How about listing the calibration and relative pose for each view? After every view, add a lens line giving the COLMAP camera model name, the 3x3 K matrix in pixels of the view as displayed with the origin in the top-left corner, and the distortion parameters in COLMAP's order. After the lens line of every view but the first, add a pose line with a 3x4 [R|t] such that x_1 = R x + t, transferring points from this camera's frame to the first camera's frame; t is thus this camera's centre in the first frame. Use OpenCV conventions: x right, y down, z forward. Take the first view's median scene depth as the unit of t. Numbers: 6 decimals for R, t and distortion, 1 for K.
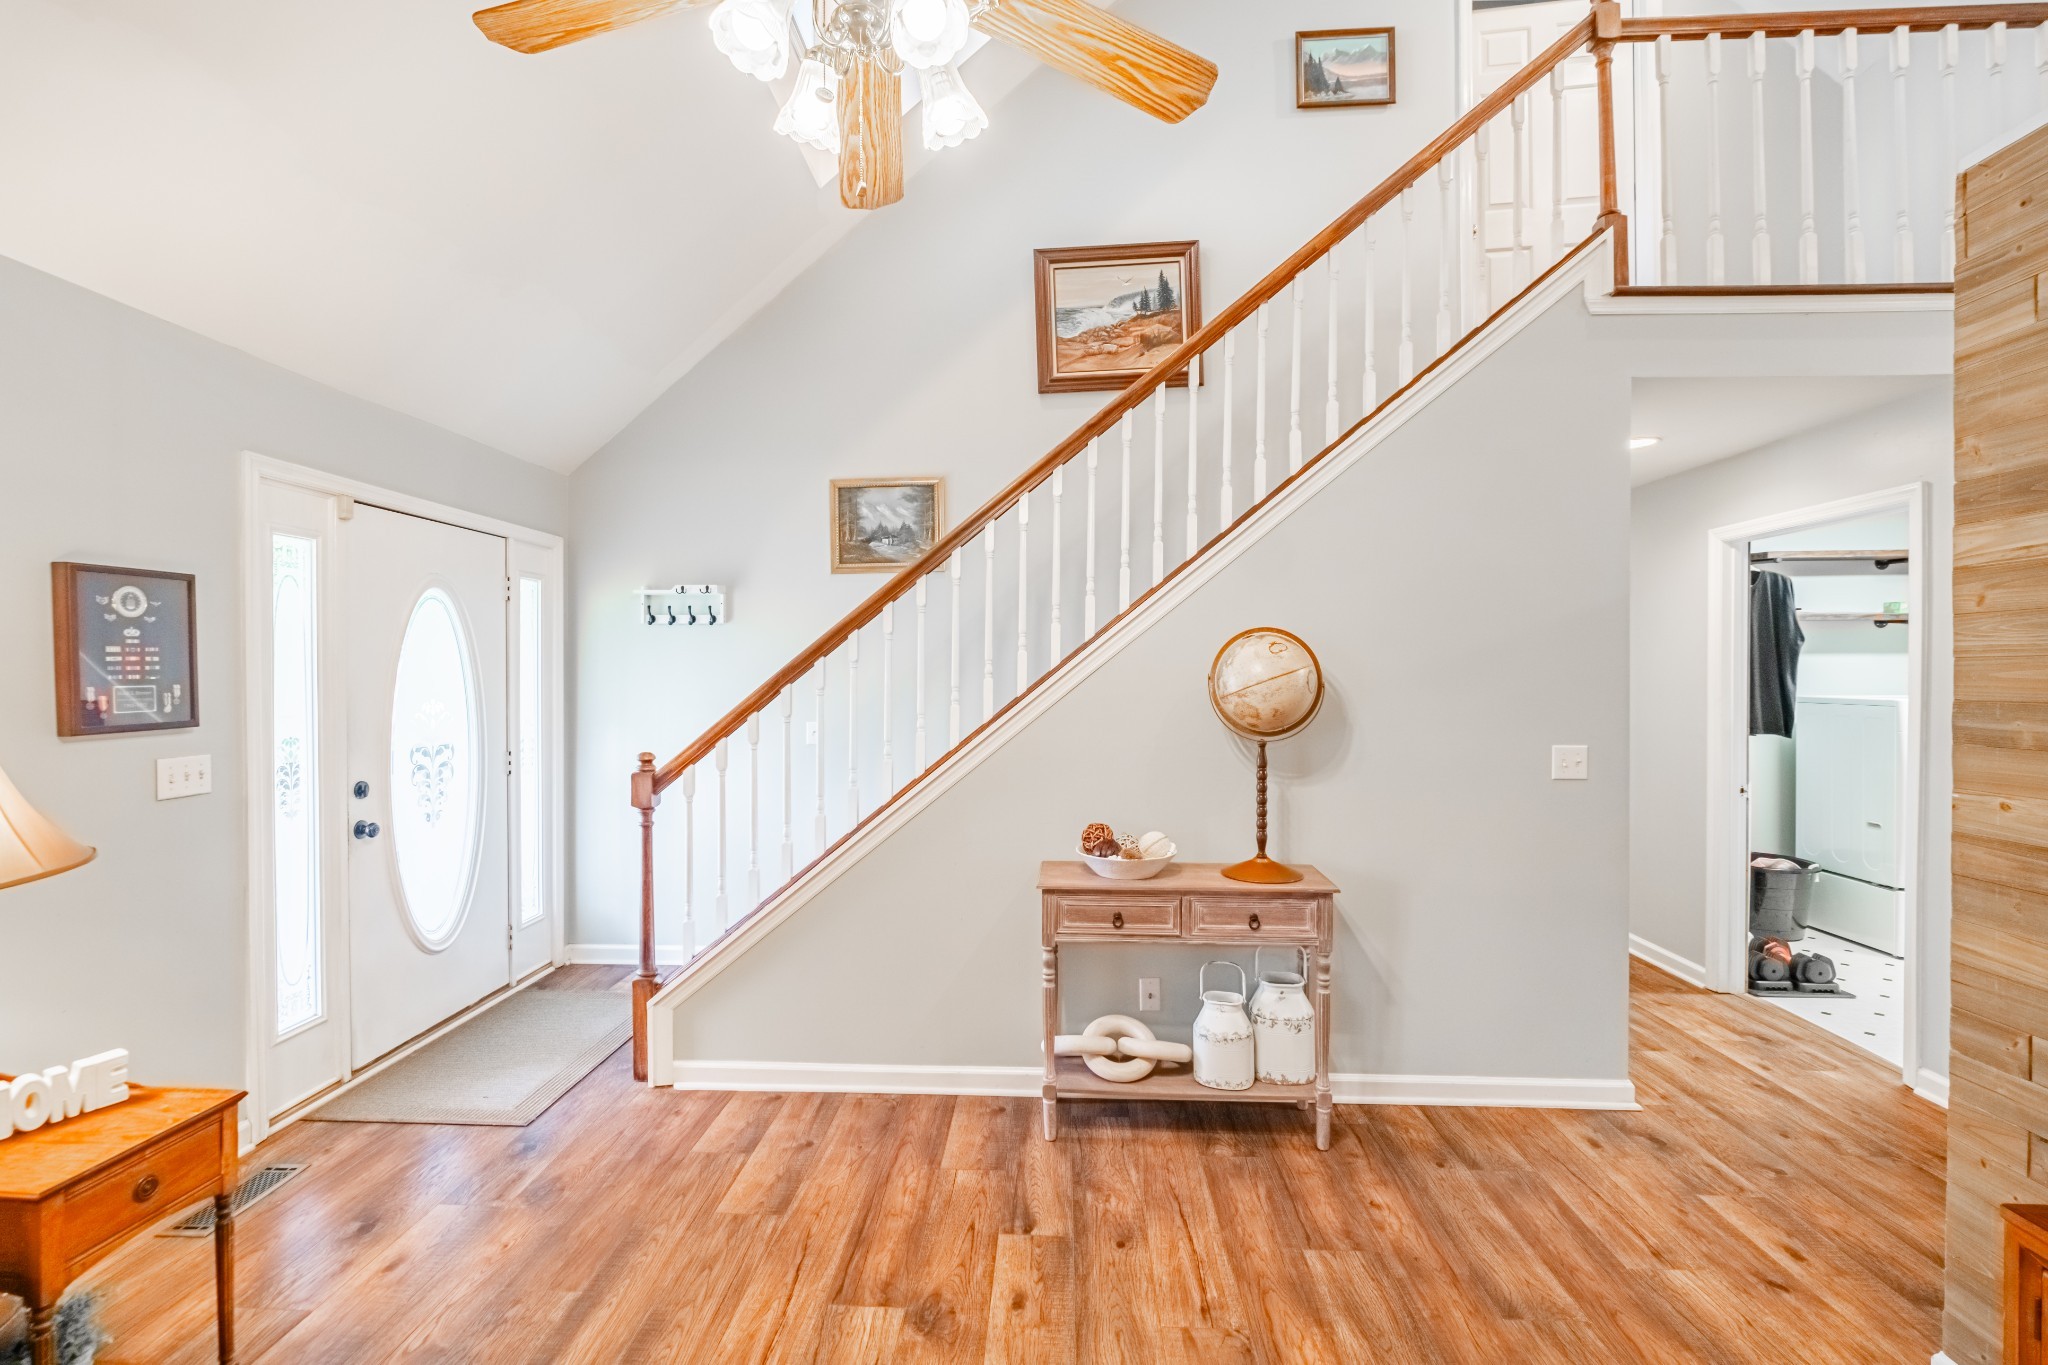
lens RADIAL K [[894.1, 0, 1011.4], [0, 894.1, 674.7], [0, 0, 1]] dist [-0.012847, 0.006417]
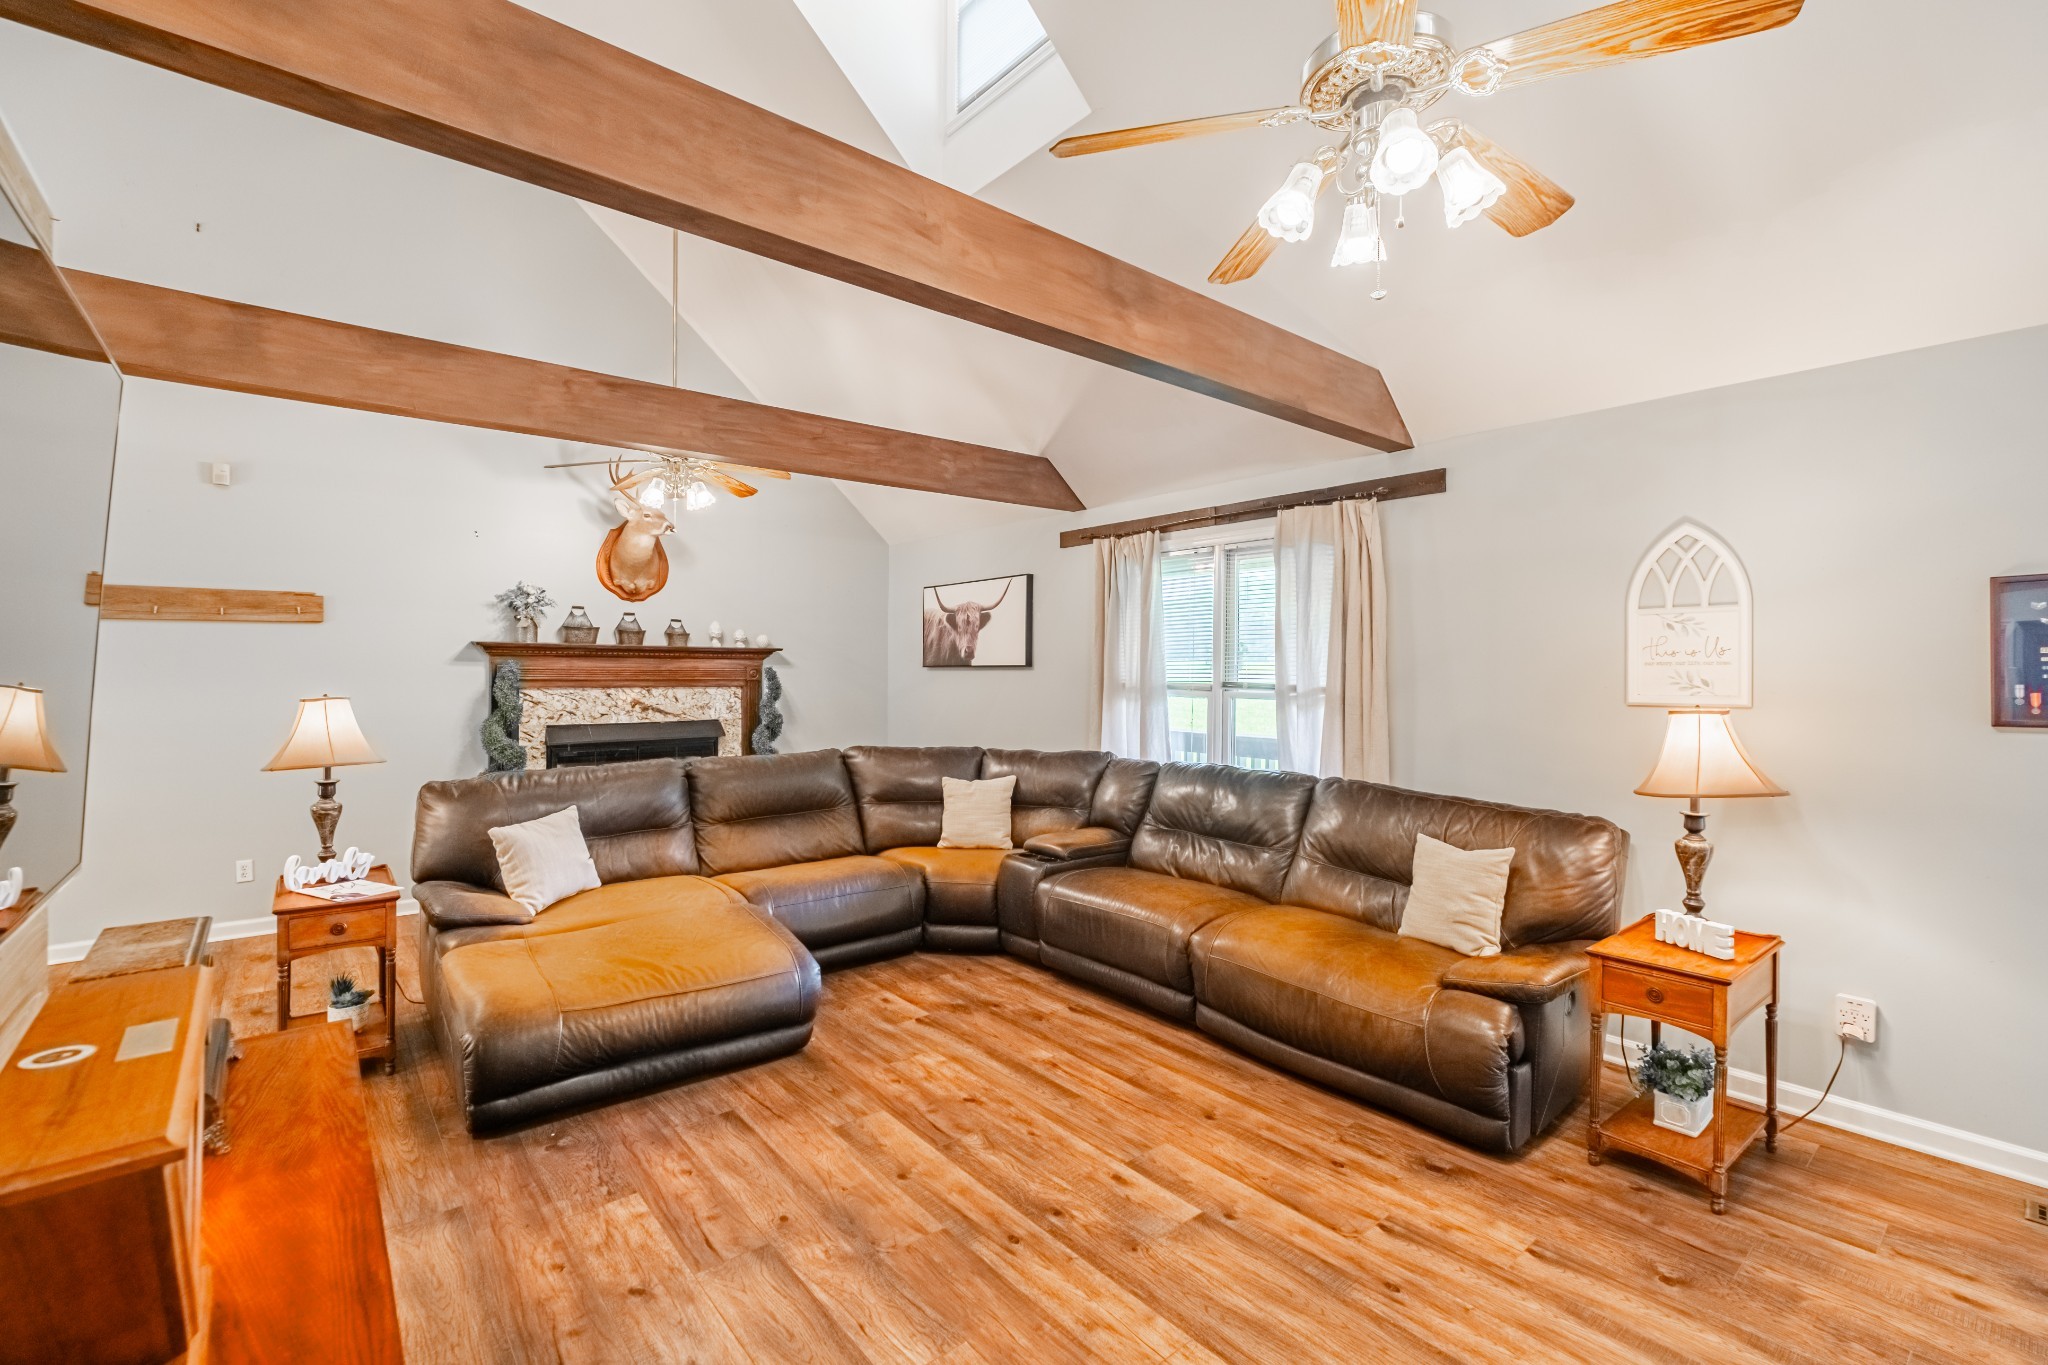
lens RADIAL K [[894.0, 0, 1015.2], [0, 894.0, 676.5], [0, 0, 1]] dist [0.003796, 0.000729]
pose [[-0.732928, 0.003824, -0.680295, 0.530261], [-0.004298, 0.999938, 0.010252, -0.002517], [0.680292, 0.010438, -0.732867, 0.796613]]
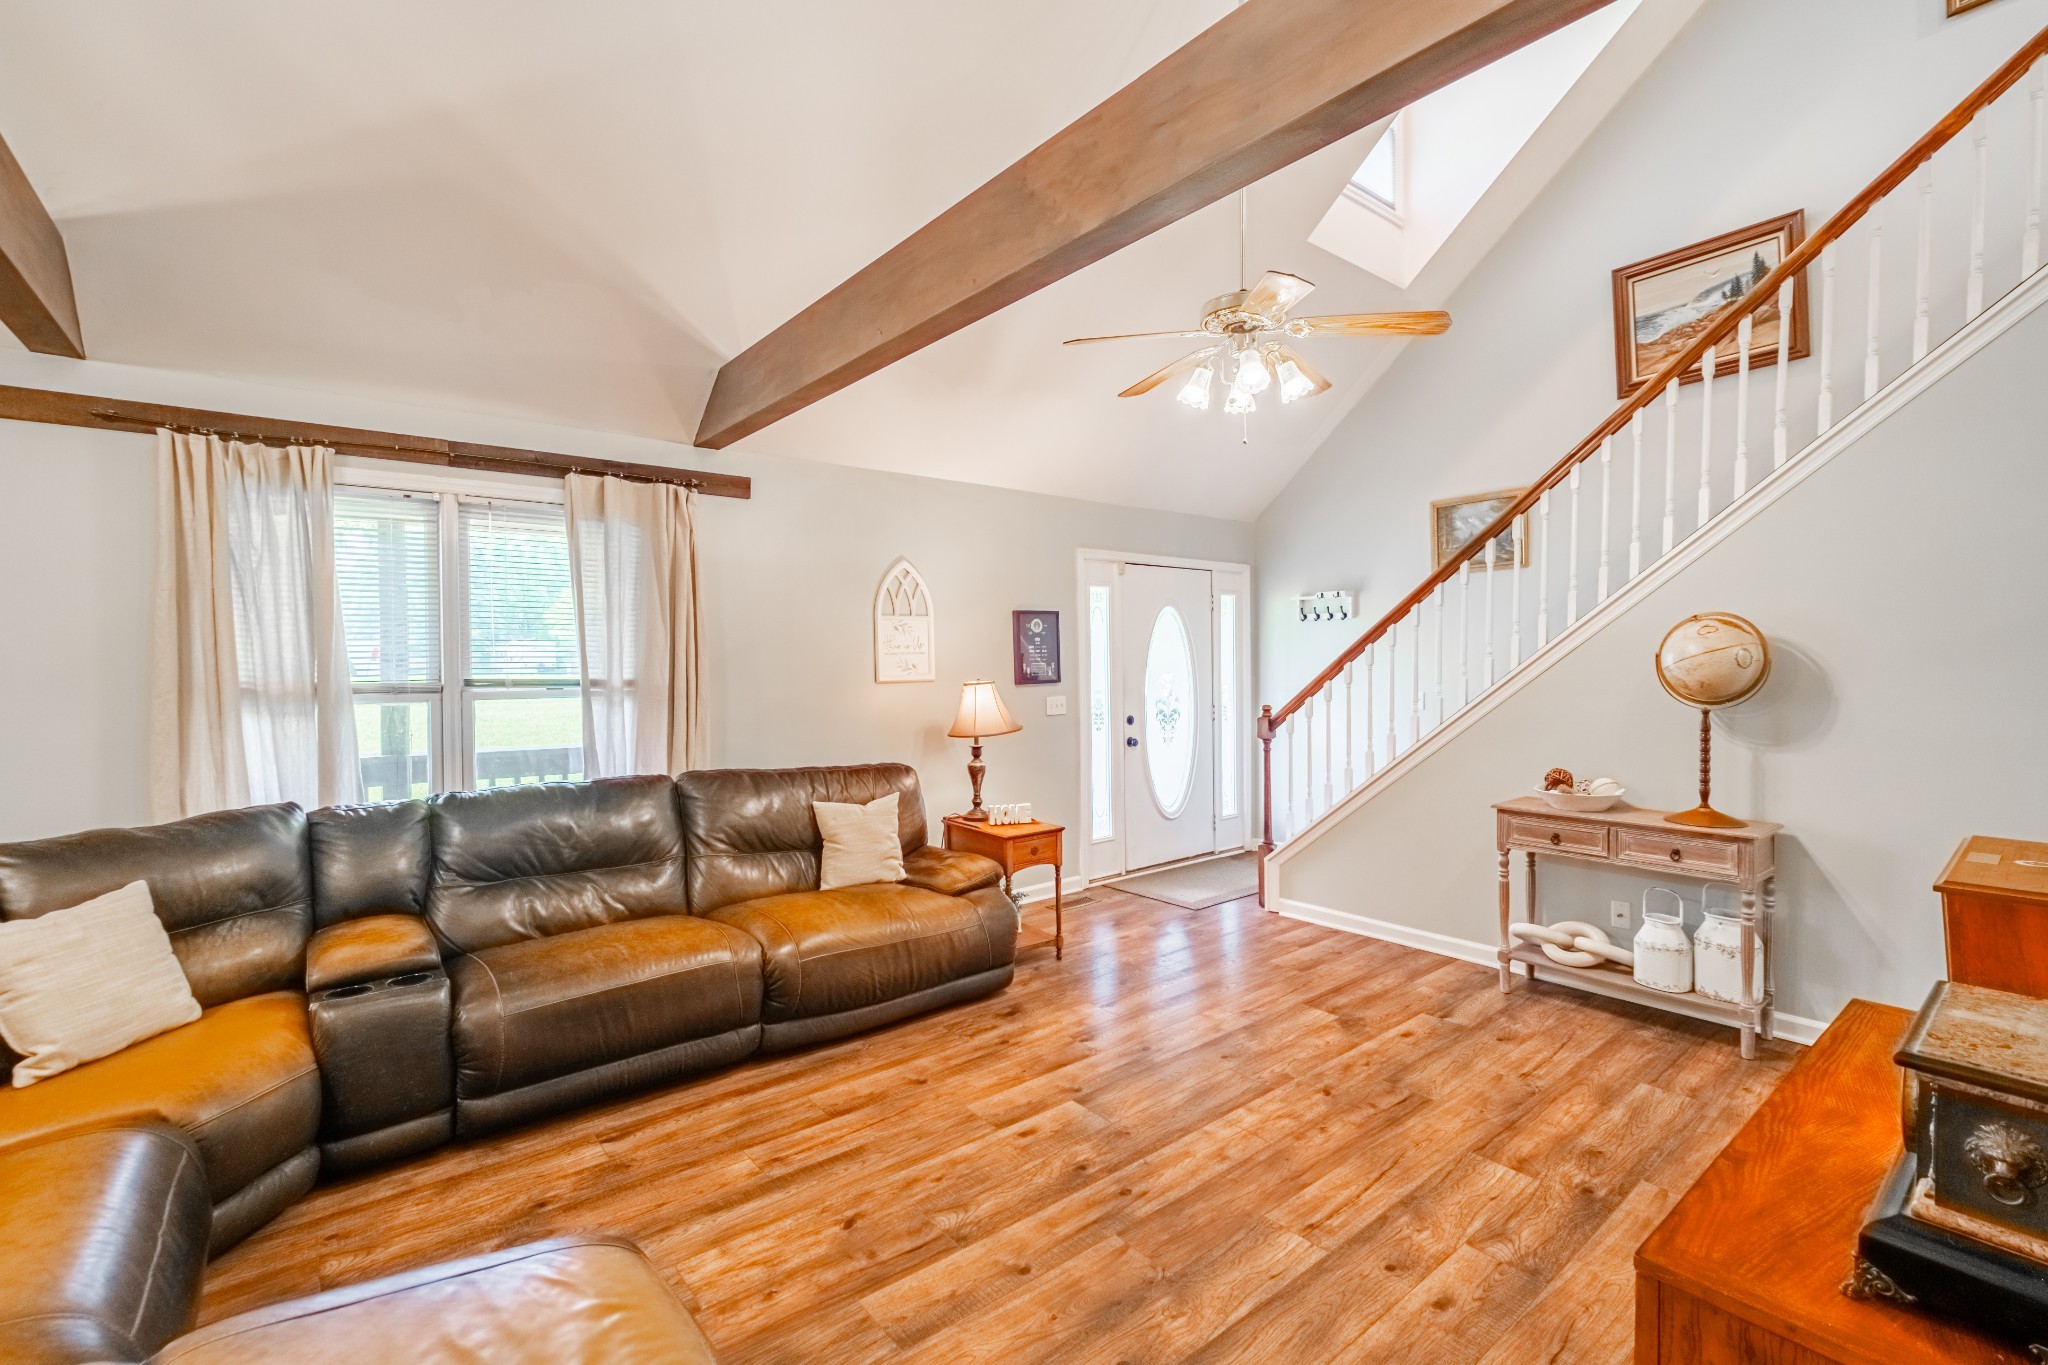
lens RADIAL K [[894.1, 0, 1011.4], [0, 894.1, 674.7], [0, 0, 1]] dist [-0.012847, 0.006417]
pose [[0.665818, 0.007646, -0.746075, 0.544820], [0.008103, 0.999814, 0.017477, 0.001356], [0.746070, -0.017682, 0.665633, -0.462712]]
